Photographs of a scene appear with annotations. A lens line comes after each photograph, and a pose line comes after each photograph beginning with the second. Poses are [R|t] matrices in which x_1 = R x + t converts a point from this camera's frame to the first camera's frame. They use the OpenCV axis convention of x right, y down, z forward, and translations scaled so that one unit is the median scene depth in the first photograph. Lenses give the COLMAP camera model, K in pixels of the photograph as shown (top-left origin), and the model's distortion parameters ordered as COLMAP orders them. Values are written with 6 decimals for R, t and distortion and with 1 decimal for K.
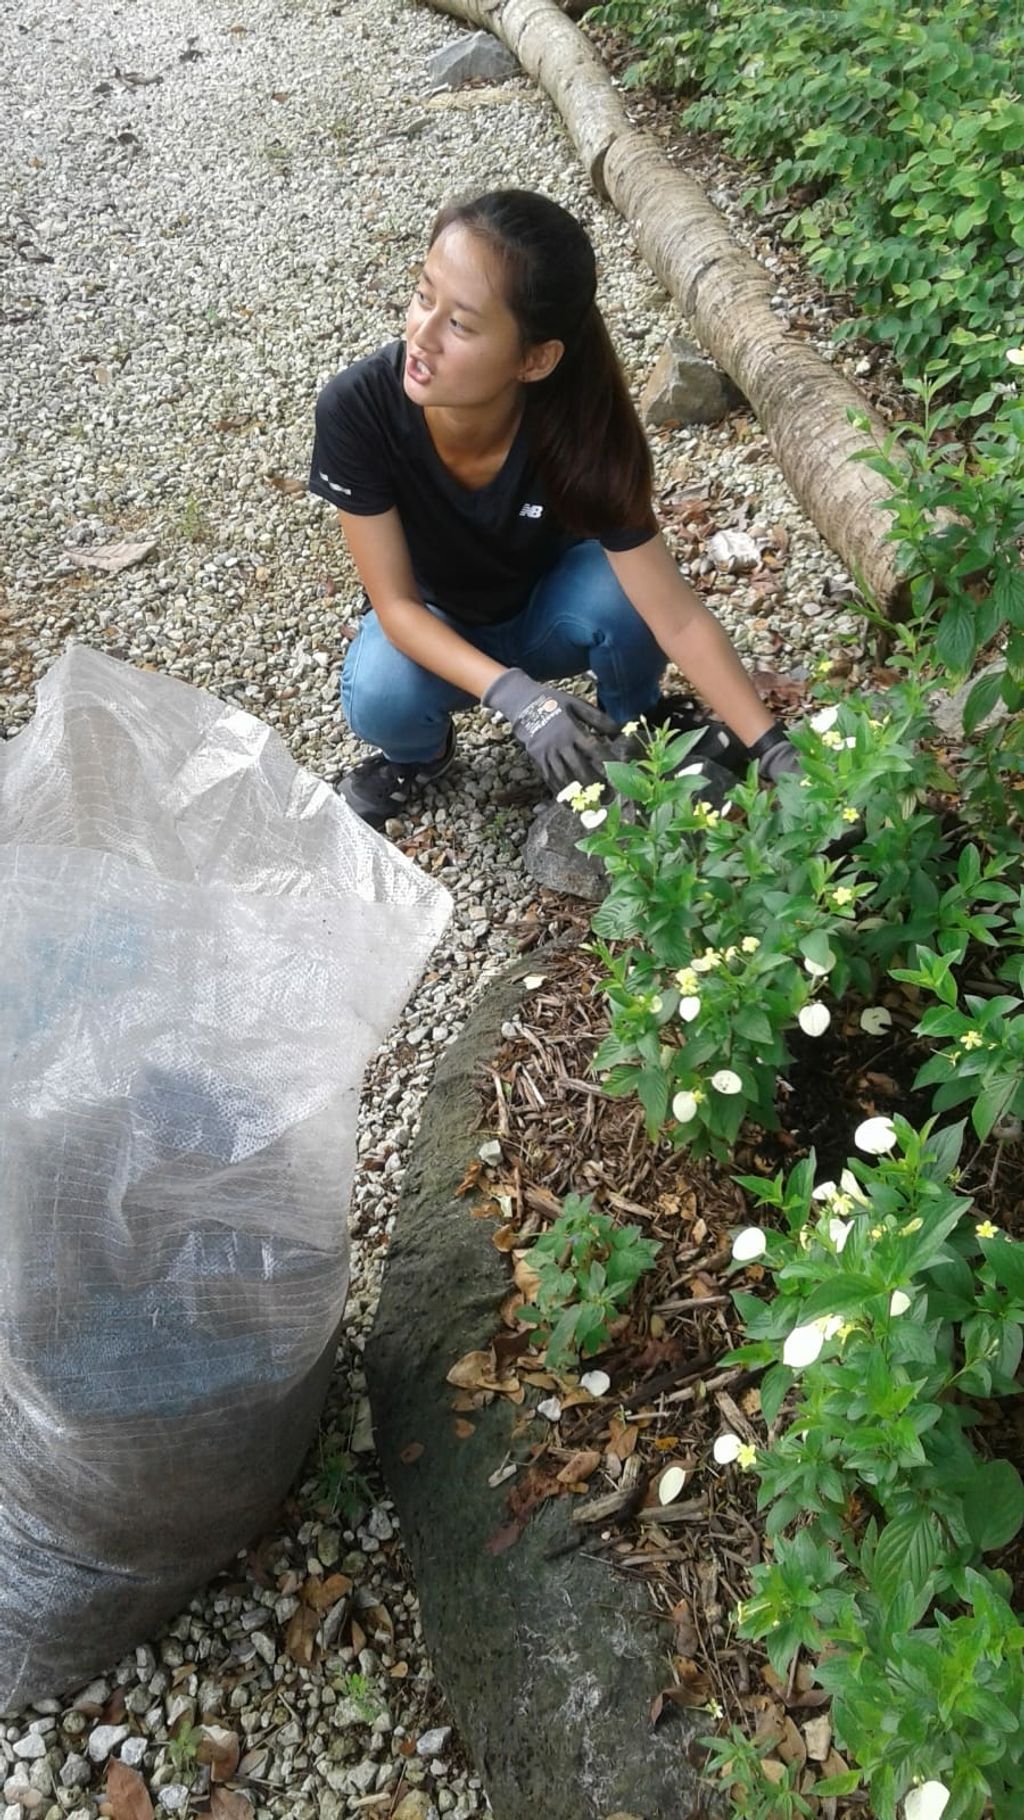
lens RADIAL K [[1714.4, 0, 520.0], [0, 1714.4, 899.0], [0, 0, 1]] dist [0.136188, -0.230798]
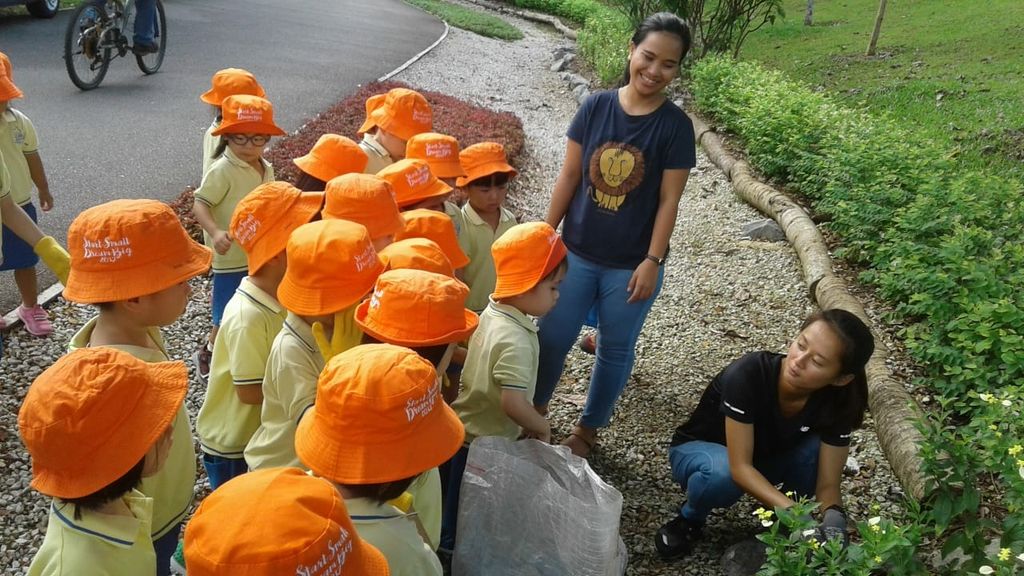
lens RADIAL K [[964.6, 0, 527.3], [0, 964.6, 287.2], [0, 0, 1]] dist [0.136188, -0.230798]
pose [[0.945896, 0.228804, -0.230062, -0.019216], [-0.295149, 0.901277, -0.317154, 0.101063], [0.134784, 0.367897, 0.920046, -0.232184]]
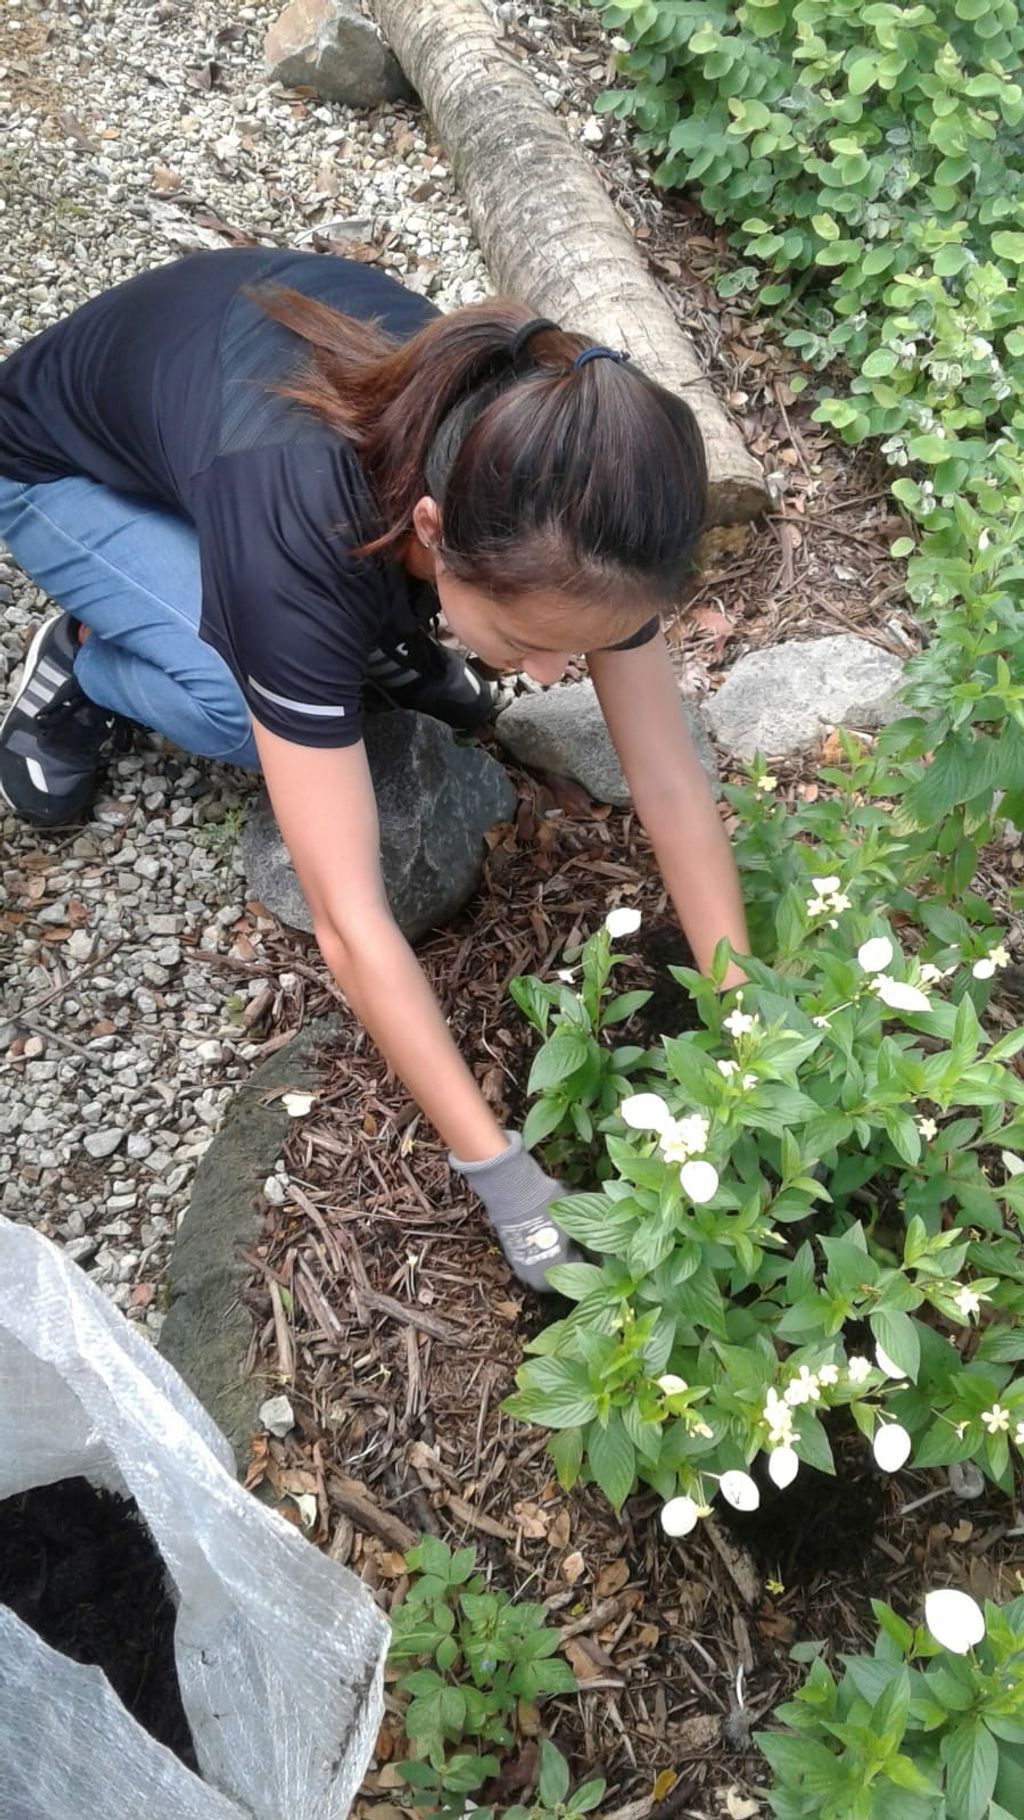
lens RADIAL K [[1714.4, 0, 520.0], [0, 1714.4, 899.0], [0, 0, 1]] dist [0.136188, -0.230798]
pose [[0.879320, 0.097126, 0.466222, -0.185677], [-0.217638, 0.952728, 0.211999, -0.150959], [-0.423592, -0.287883, 0.858891, 0.260984]]
